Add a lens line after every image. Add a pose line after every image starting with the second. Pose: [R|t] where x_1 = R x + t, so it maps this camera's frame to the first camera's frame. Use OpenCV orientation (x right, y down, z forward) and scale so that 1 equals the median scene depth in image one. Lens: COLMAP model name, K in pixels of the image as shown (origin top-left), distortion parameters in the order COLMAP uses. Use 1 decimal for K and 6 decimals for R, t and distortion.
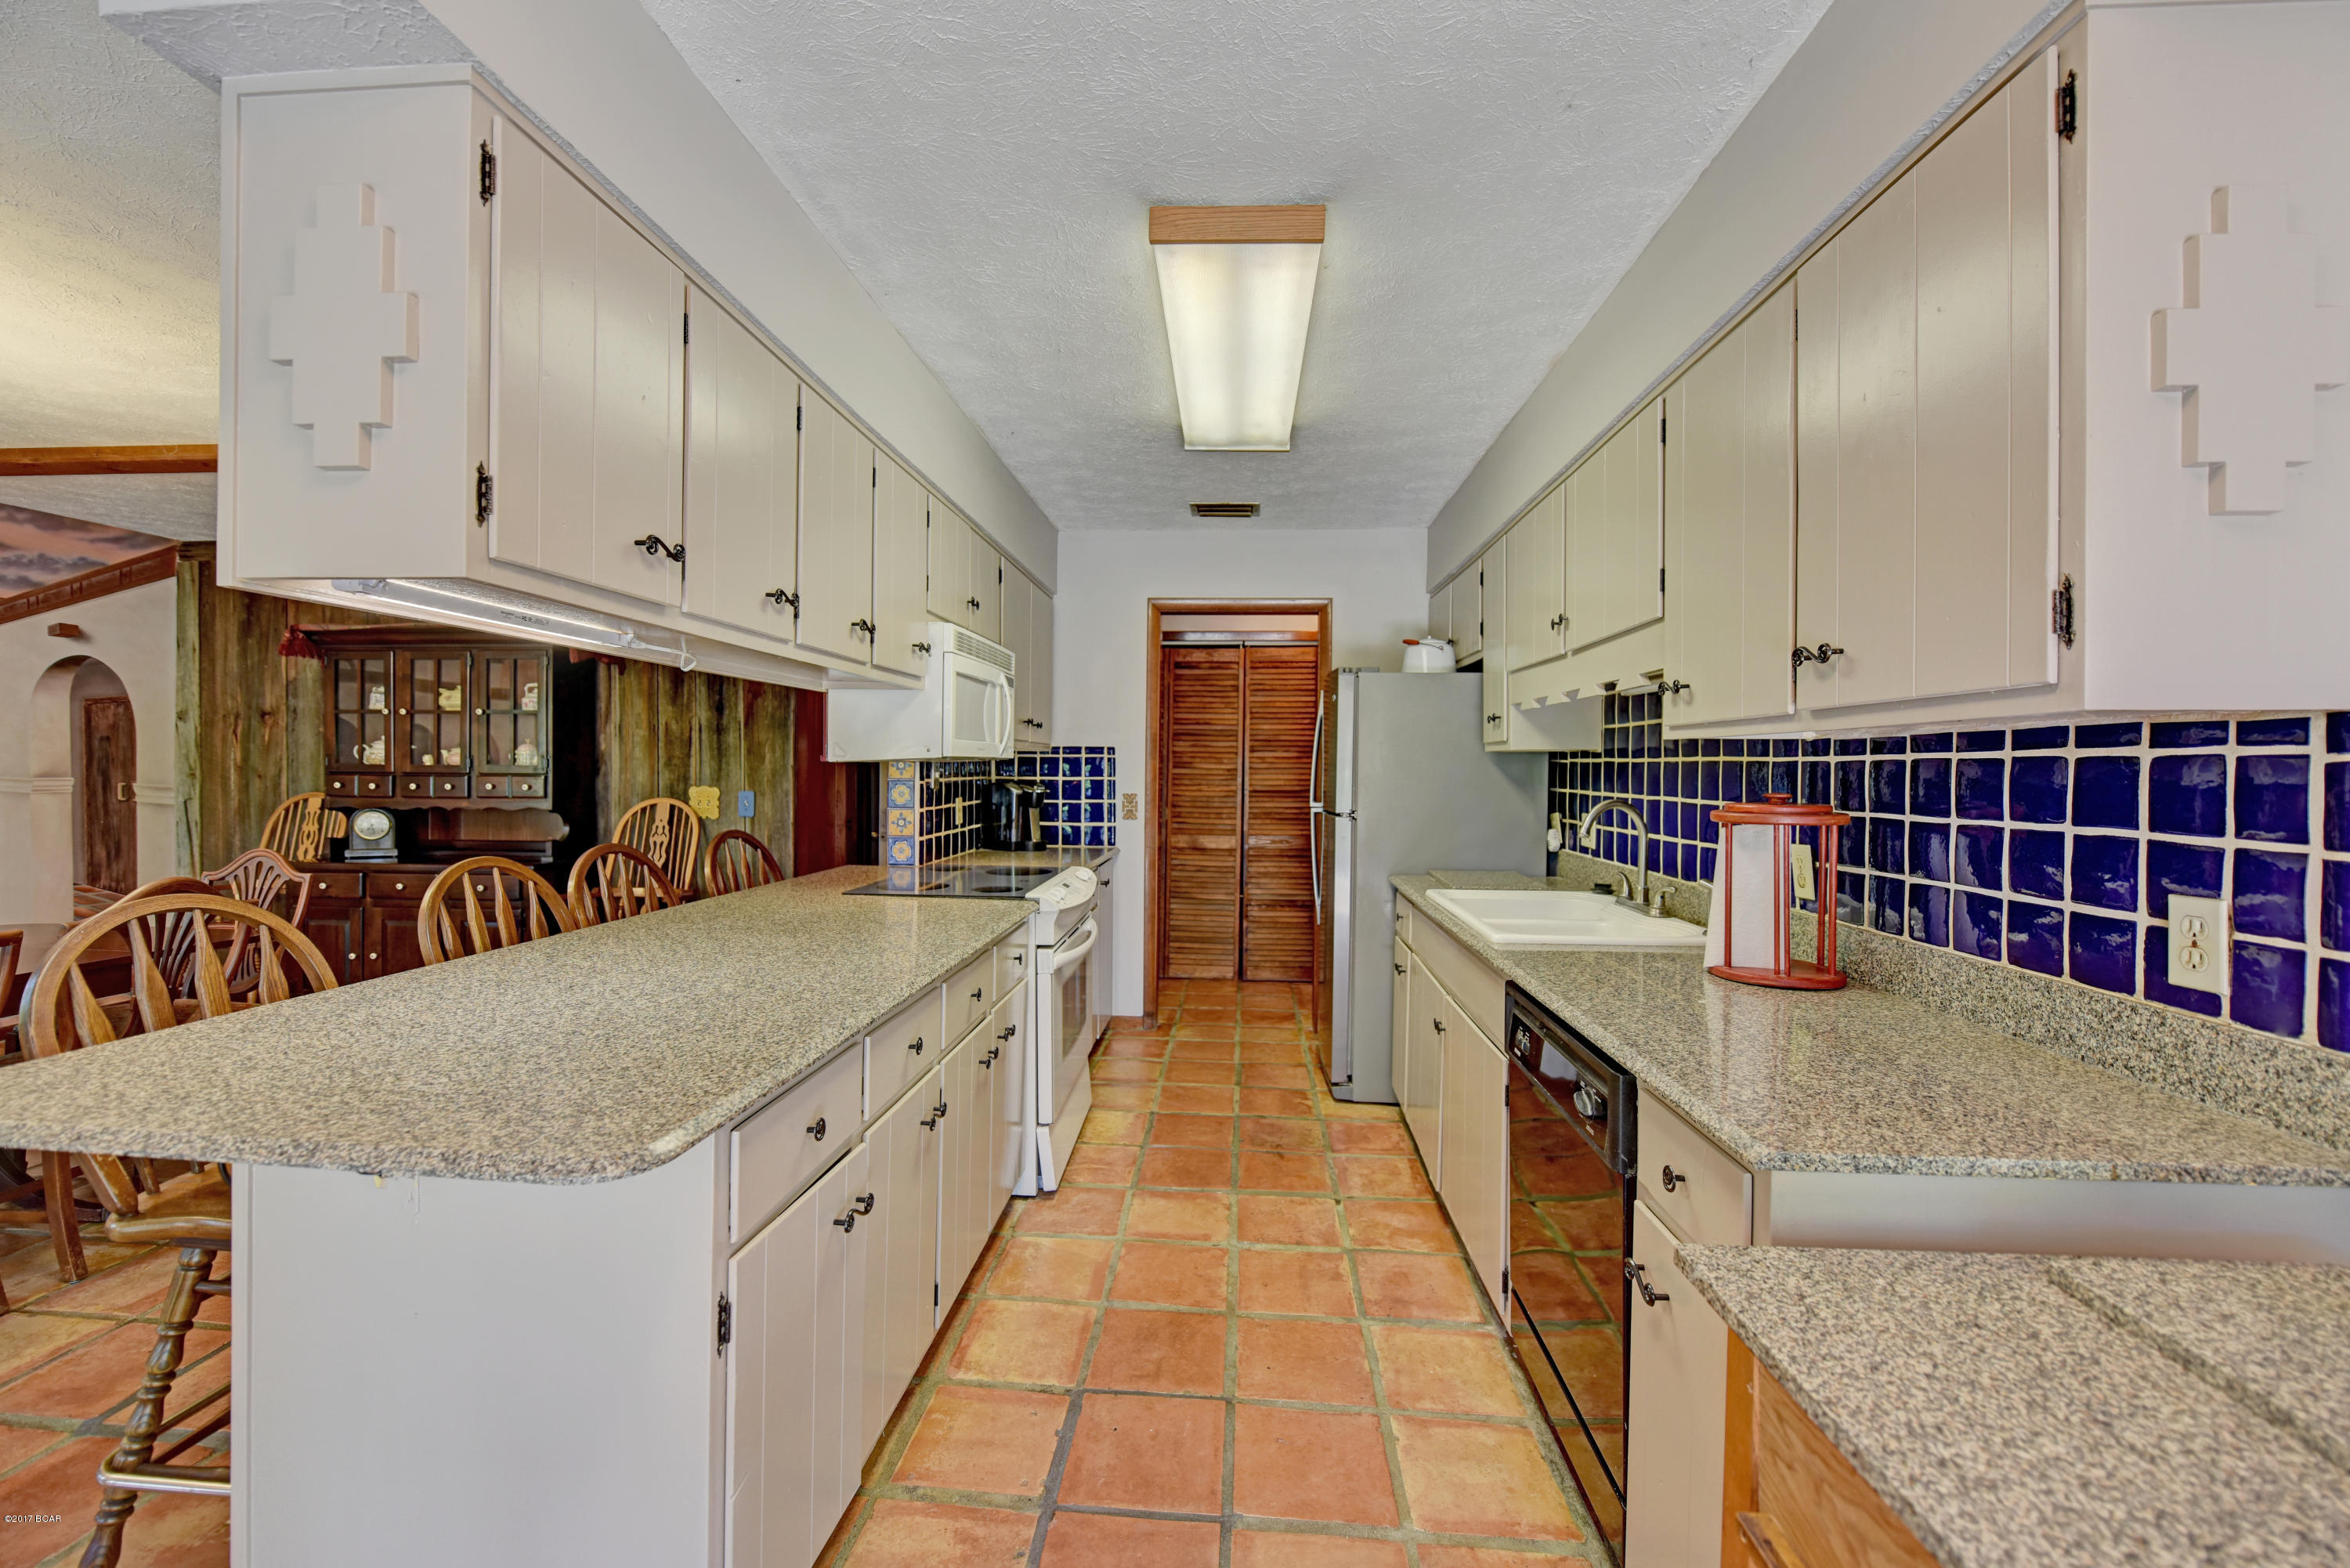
lens RADIAL K [[938.2, 0, 1179.5], [0, 938.2, 780.4], [0, 0, 1]] dist [-0.010252, -0.000019]
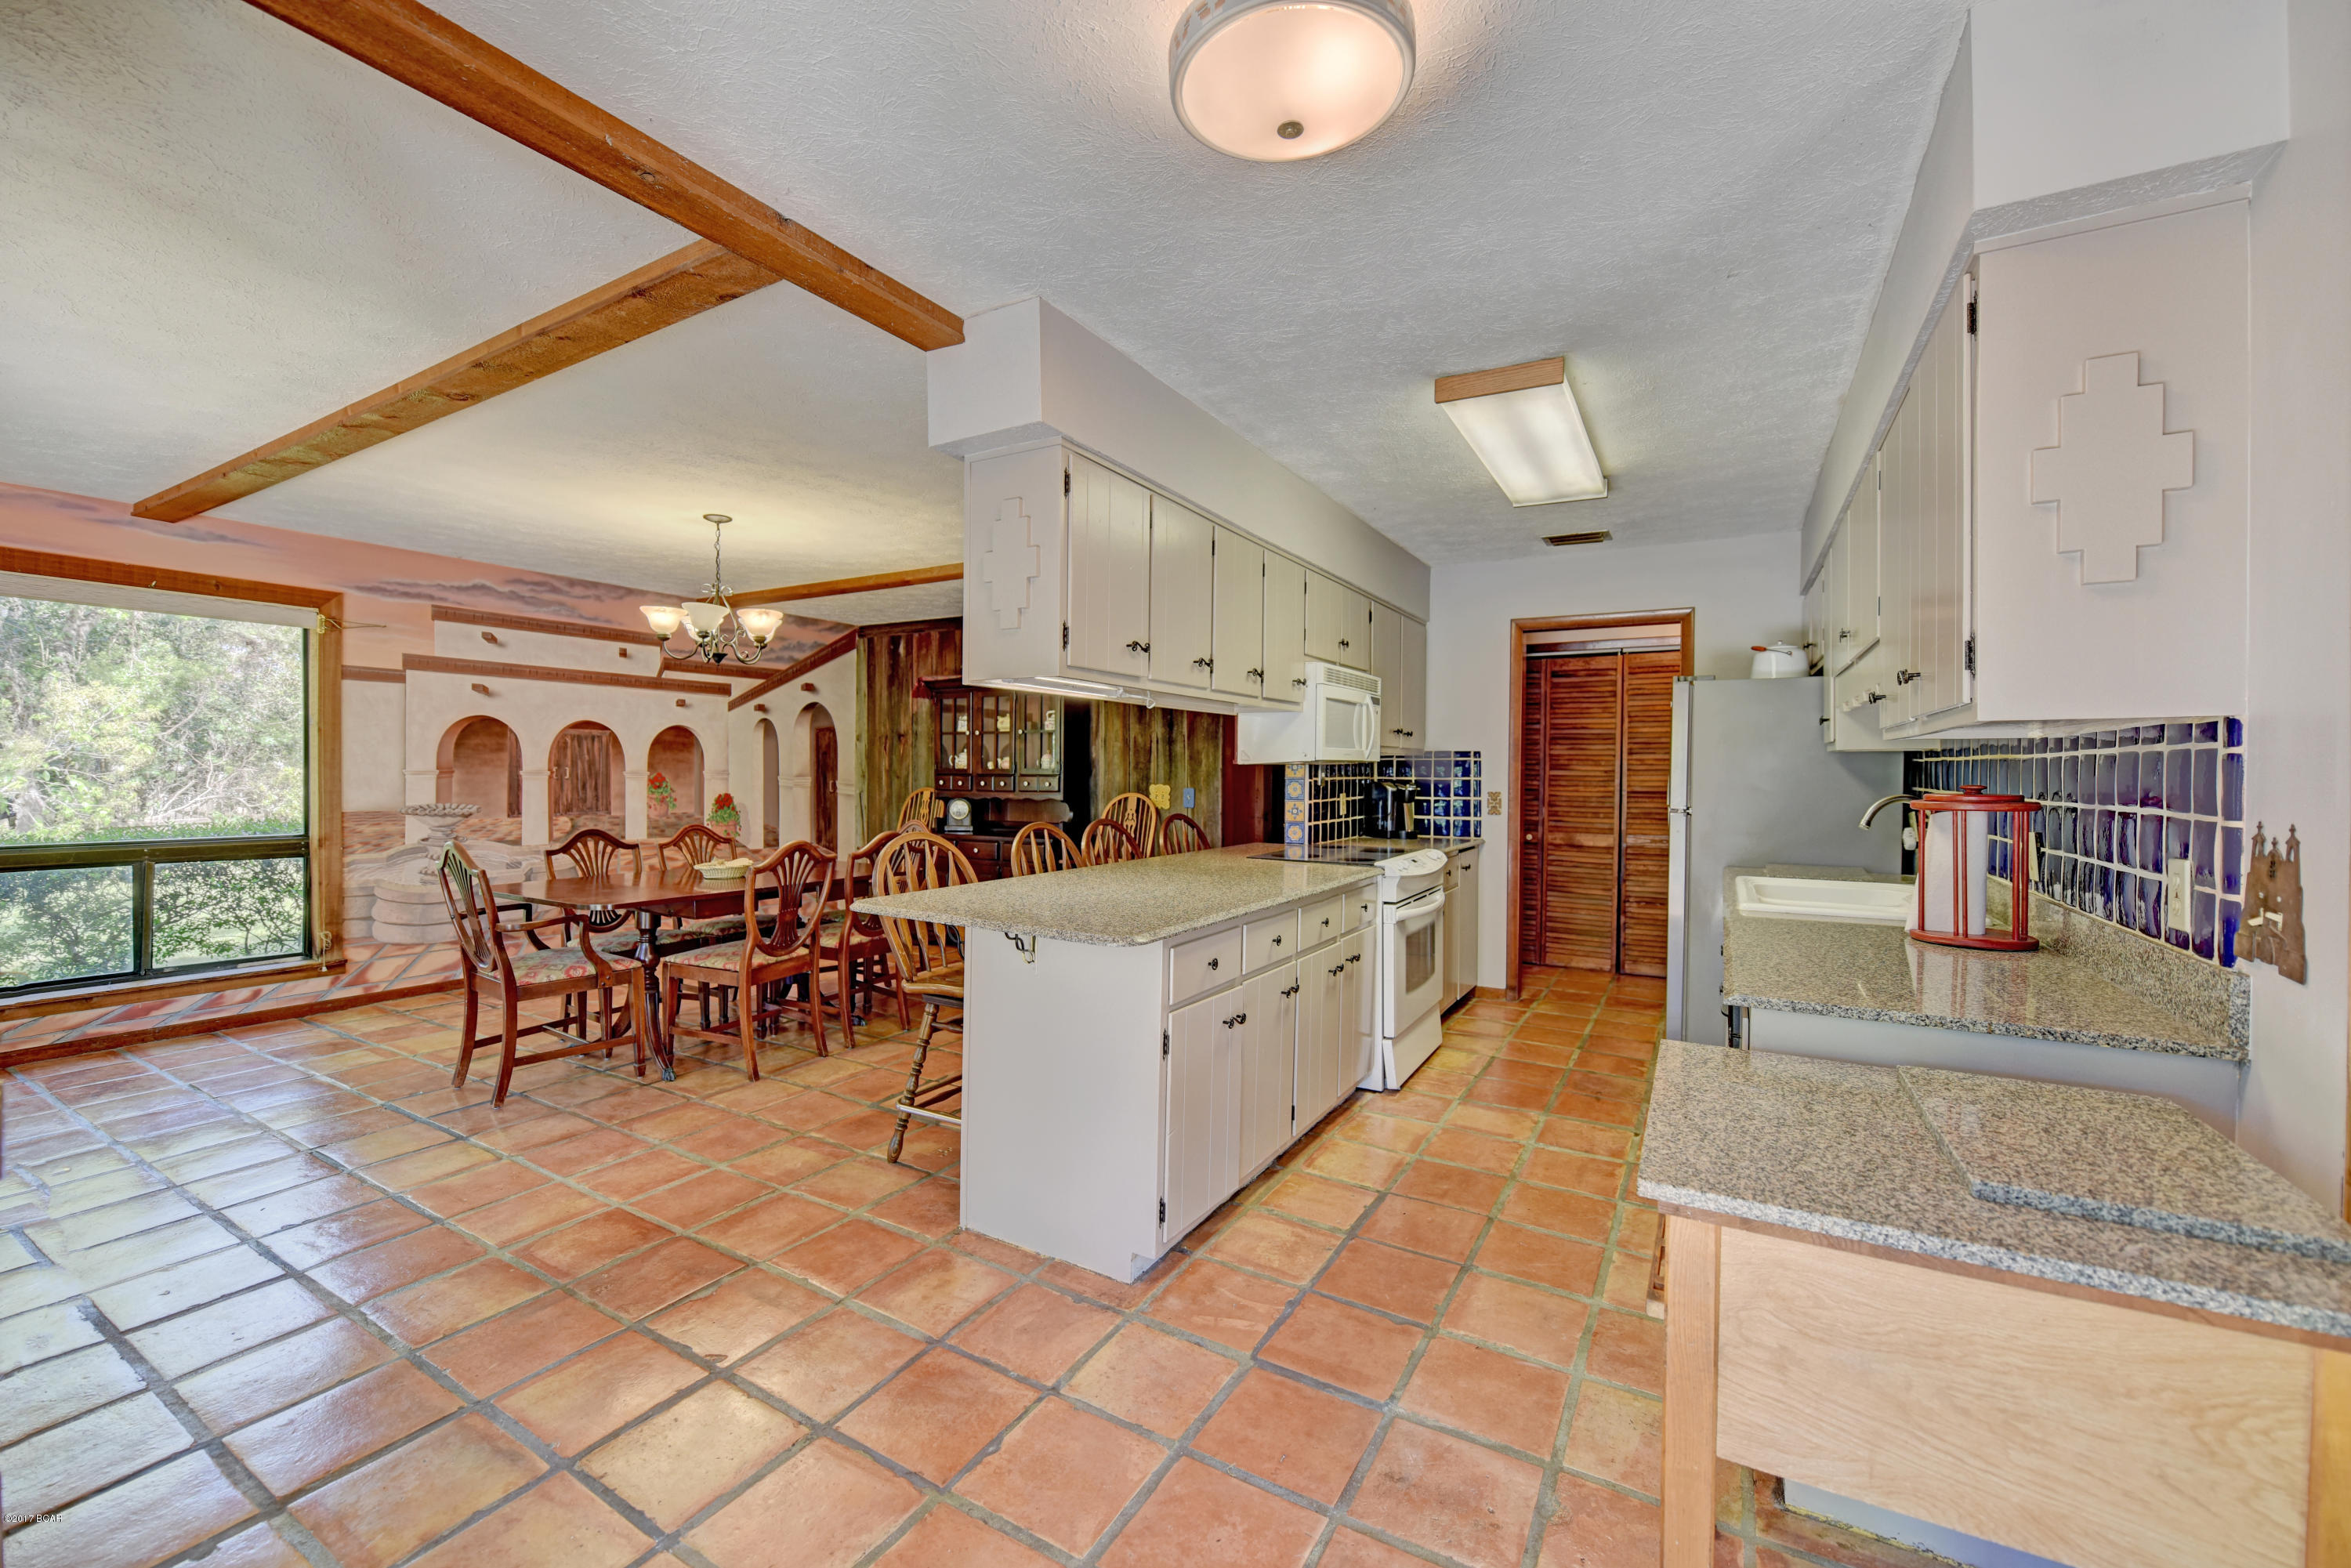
lens RADIAL K [[938.6, 0, 1171.8], [0, 938.6, 774.6], [0, 0, 1]] dist [-0.010252, -0.000019]
pose [[0.896874, -0.000660, -0.442286, 0.126801], [-0.004507, 0.999933, -0.010632, 0.008574], [0.442264, 0.011528, 0.896811, -0.247250]]
